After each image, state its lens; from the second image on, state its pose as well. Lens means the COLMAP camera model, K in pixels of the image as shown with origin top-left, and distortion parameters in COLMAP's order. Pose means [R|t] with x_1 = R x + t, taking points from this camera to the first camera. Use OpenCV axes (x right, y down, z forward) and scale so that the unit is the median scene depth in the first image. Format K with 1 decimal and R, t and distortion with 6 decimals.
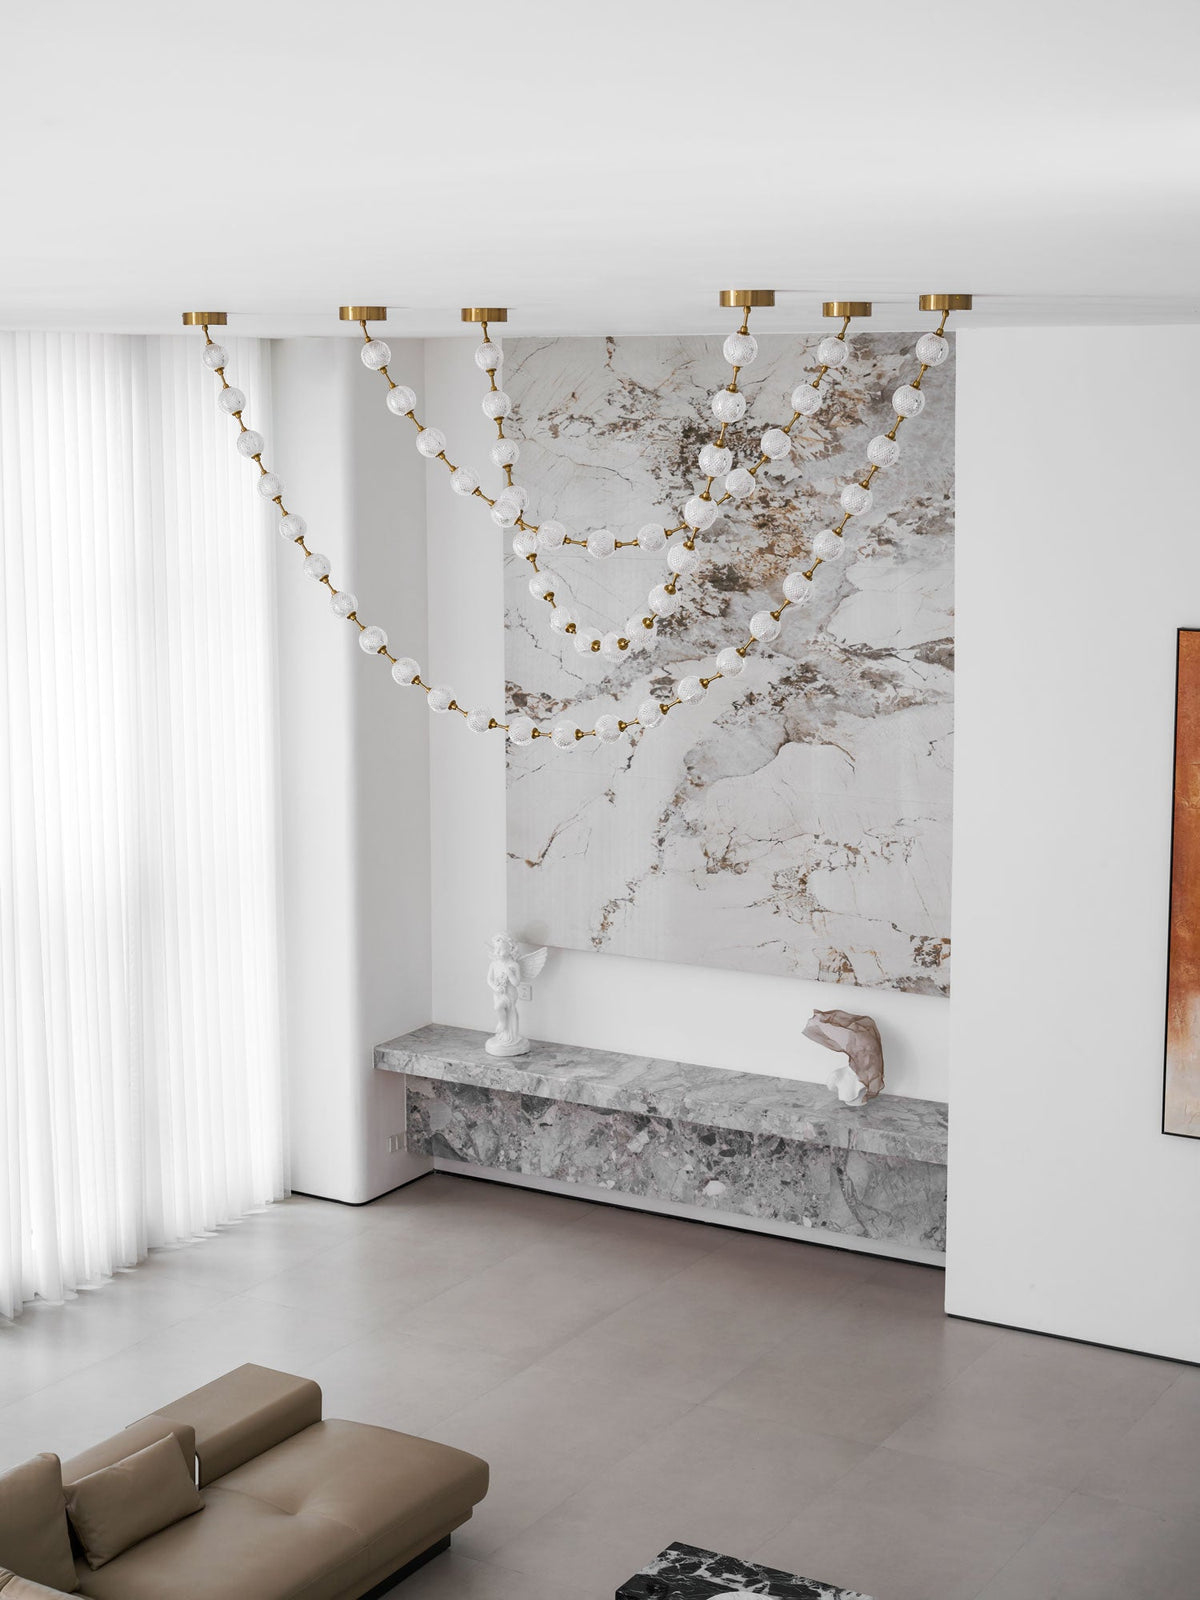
lens RADIAL K [[2454.1, 0, 592.9], [0, 2454.1, 703.9], [0, 0, 1]] dist [-0.042392, 0.000000]
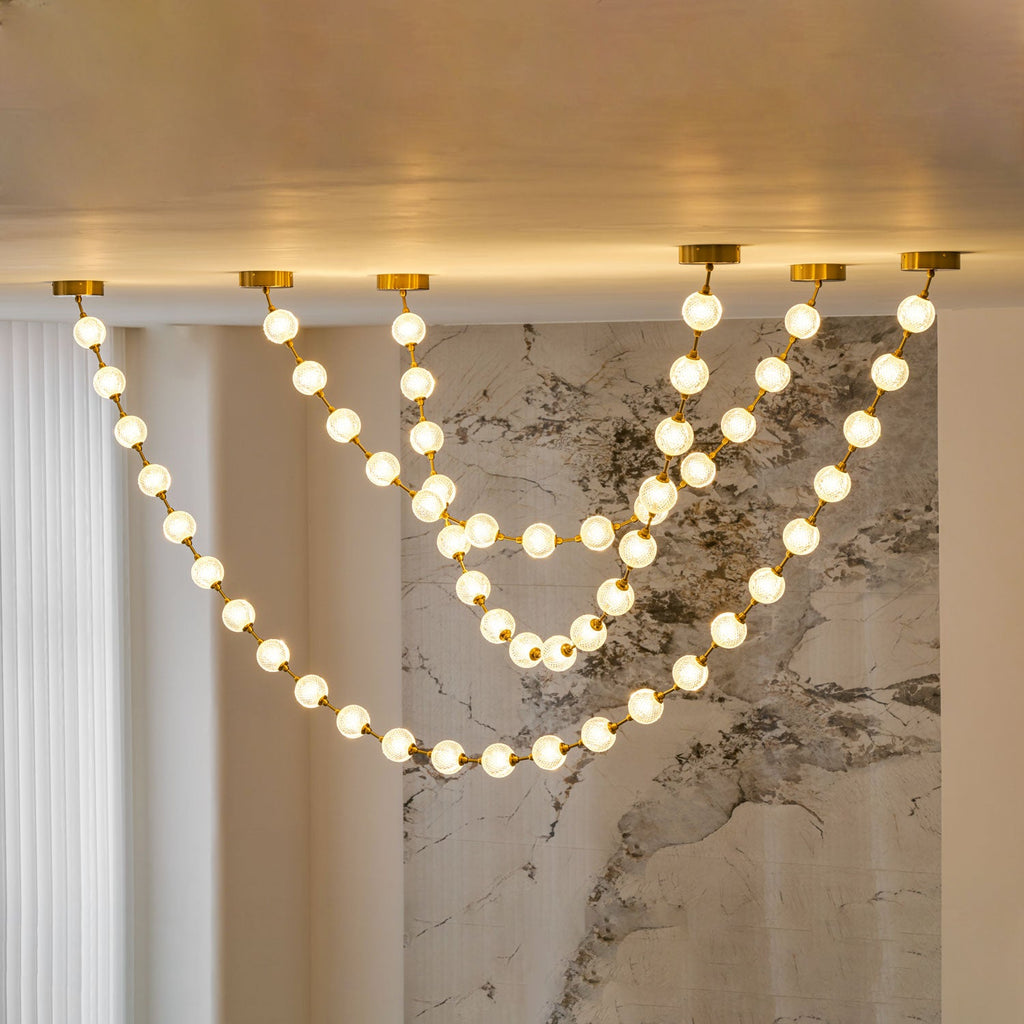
lens RADIAL K [[3131.0, 0, 520.7], [0, 3131.0, 556.7], [0, 0, 1]] dist [-0.042949, 0.000000]
pose [[0.999863, -0.002128, 0.016409, -0.013875], [0.003515, 0.996380, -0.084941, 0.022585], [-0.016169, 0.084987, 0.996251, -0.071932]]
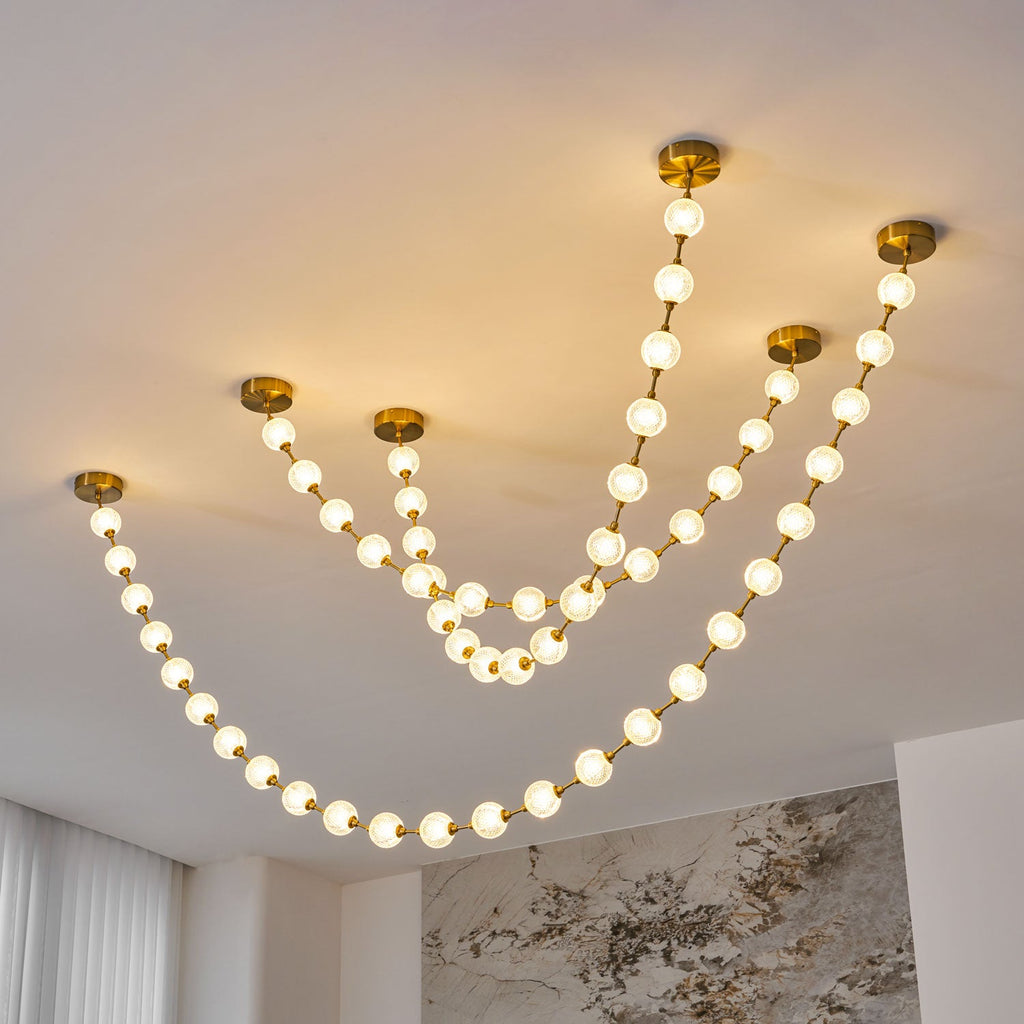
lens RADIAL K [[2157.5, 0, 501.6], [0, 2157.5, 516.1], [0, 0, 1]] dist [-0.044978, 0.000000]
pose [[0.999950, -0.009973, 0.000149, -0.004345], [0.008529, 0.847249, -0.531128, 0.196591], [0.005170, 0.531103, 0.847291, 0.212283]]
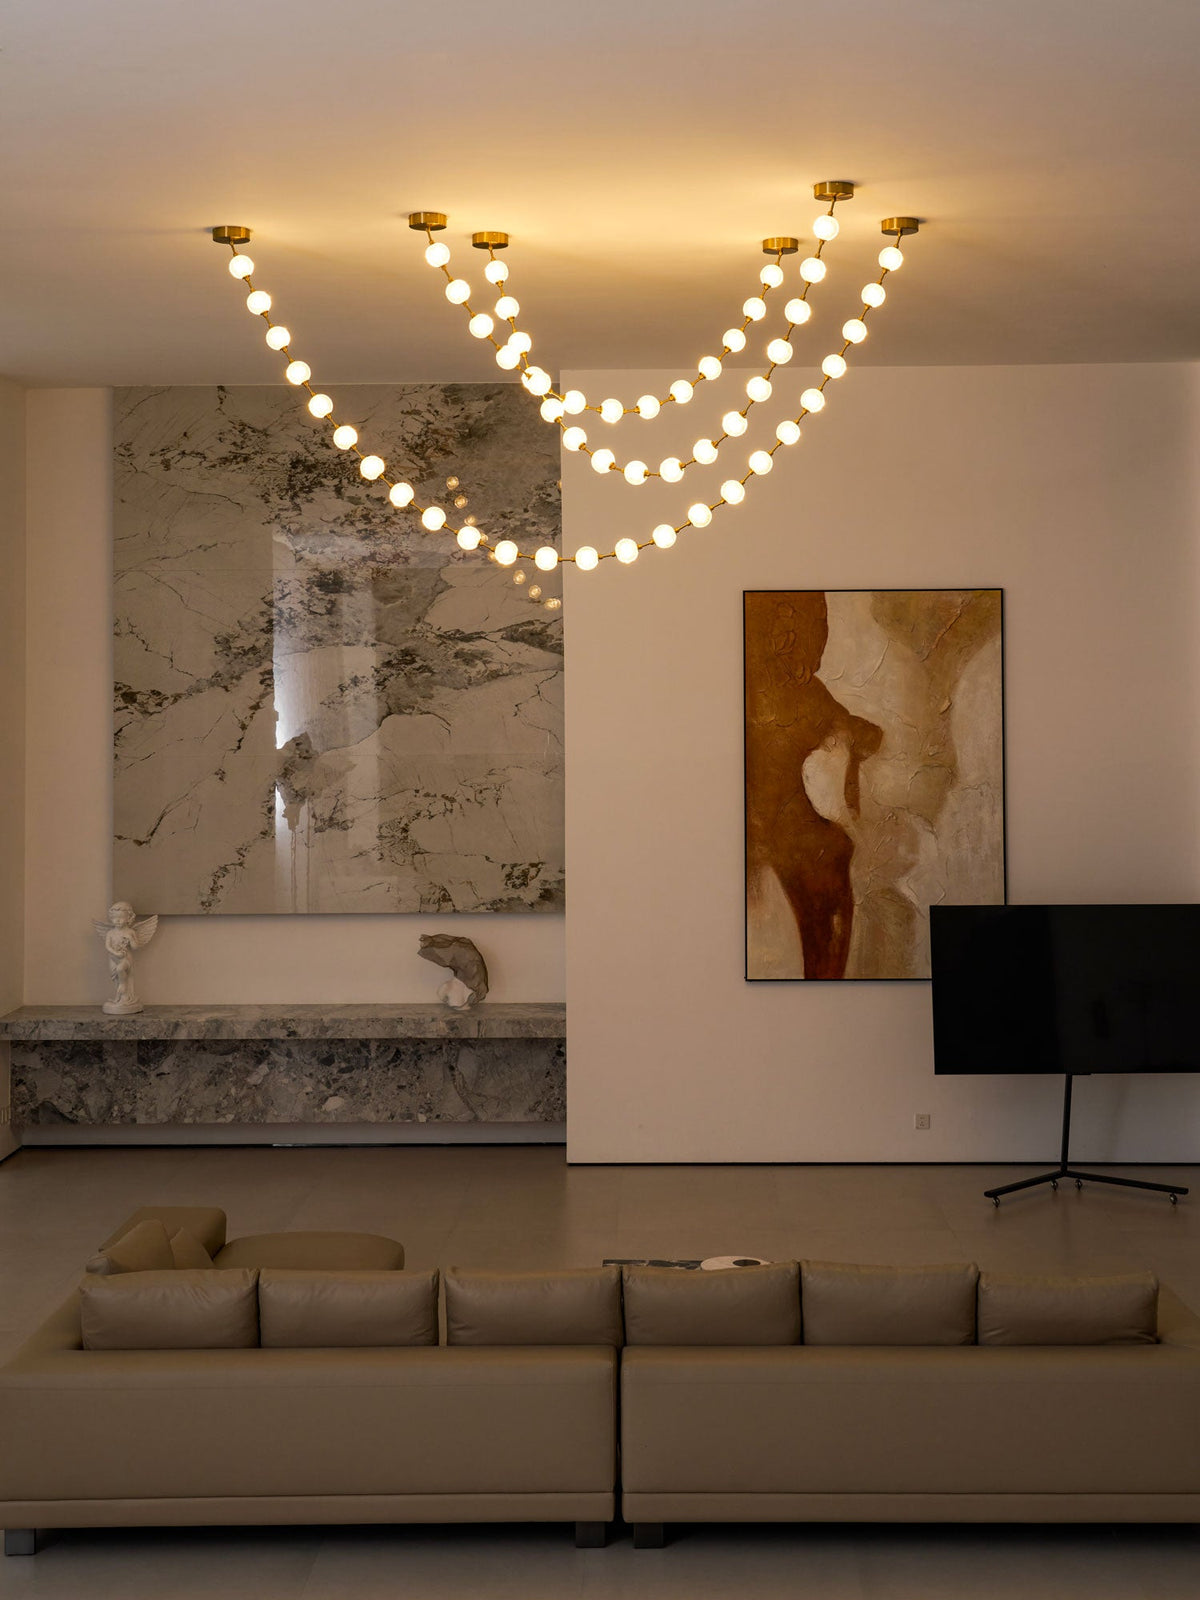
lens RADIAL K [[2139.6, 0, 635.3], [0, 2139.6, 627.5], [0, 0, 1]] dist [-0.000285, 0.000000]
pose [[0.864592, 0.014807, 0.502256, -0.348148], [0.067020, 0.987236, -0.144475, 0.134037], [-0.497985, 0.158573, 0.852564, 0.027617]]
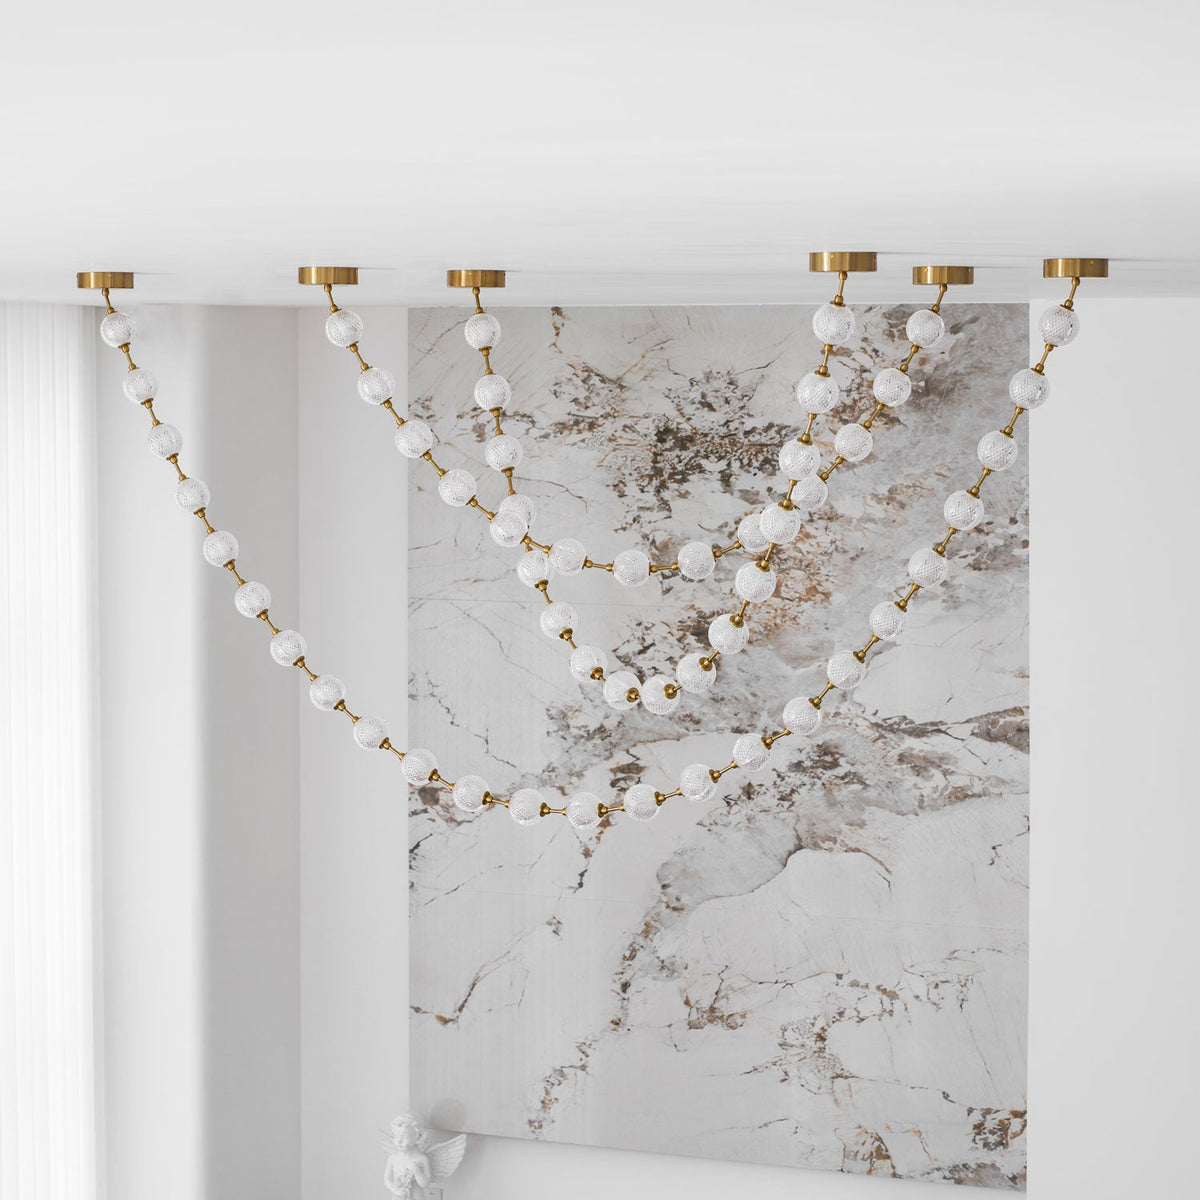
lens RADIAL K [[3669.2, 0, 607.9], [0, 3669.2, 606.3], [0, 0, 1]] dist [-0.042949, 0.000000]
pose [[0.997901, 0.001700, 0.064736, -0.050658], [0.002656, 0.997740, -0.067141, 0.016539], [-0.064704, 0.067172, 0.995641, -0.109094]]
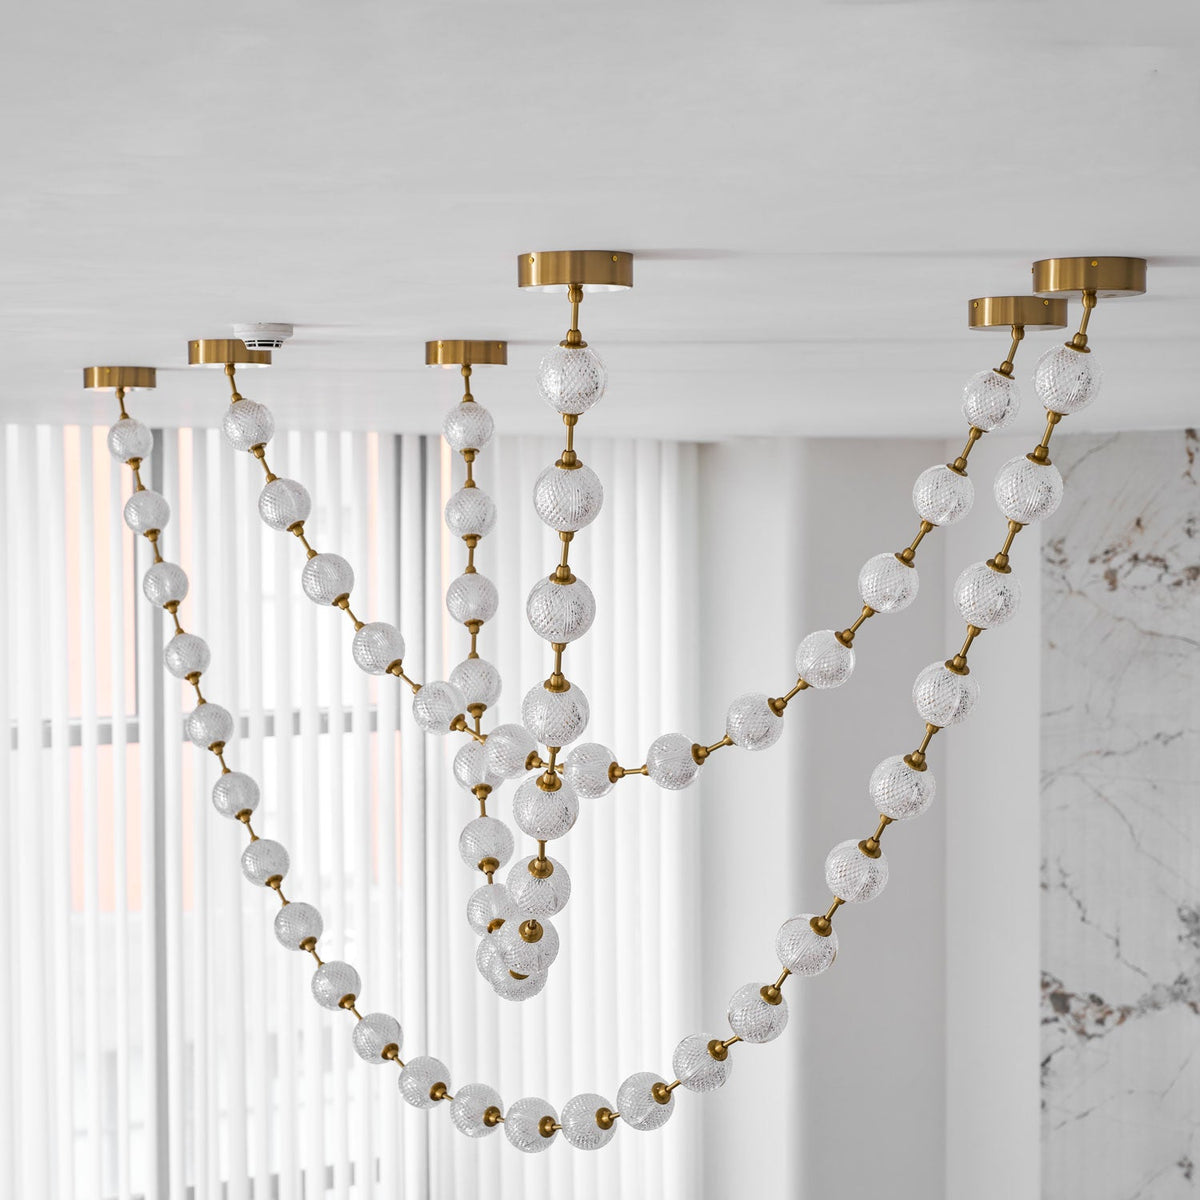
lens RADIAL K [[2993.5, 0, 651.0], [0, 2993.5, 730.4], [0, 0, 1]] dist [0.070105, 0.000000]
pose [[0.934680, 0.019122, -0.354975, 0.153865], [-0.042879, 0.997326, -0.059179, -0.022733], [0.352894, 0.070535, 0.933001, 0.251006]]
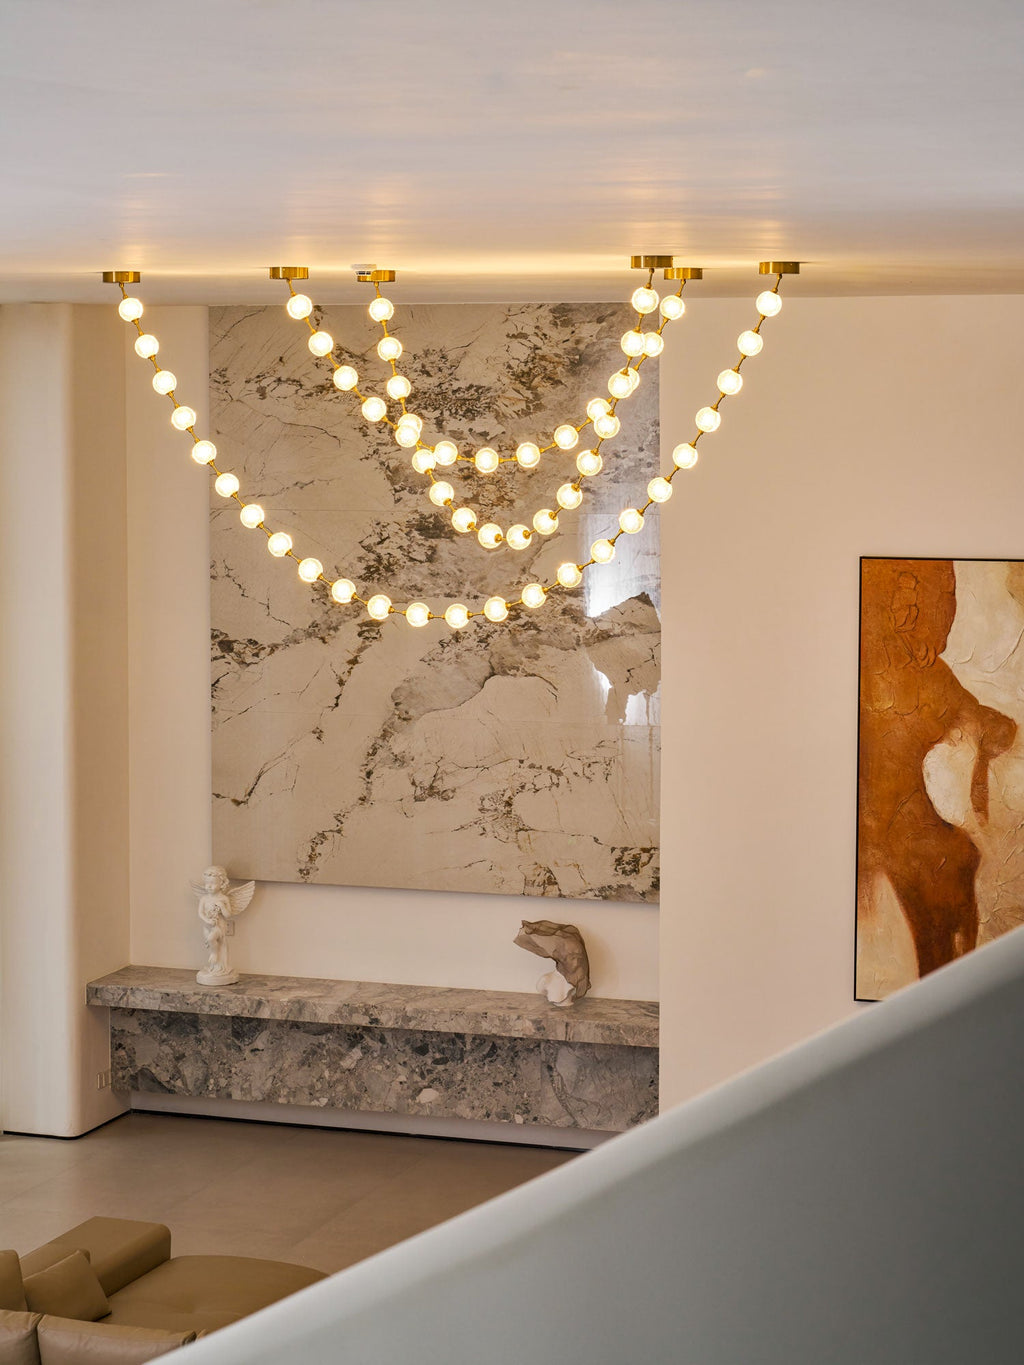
lens RADIAL K [[2963.5, 0, 505.9], [0, 2963.5, 602.2], [0, 0, 1]] dist [-0.083192, 0.000000]
pose [[0.978005, -0.009349, 0.208372, -0.188680], [0.021599, 0.998164, -0.056591, 0.057546], [-0.207460, 0.059847, 0.976411, -0.288943]]
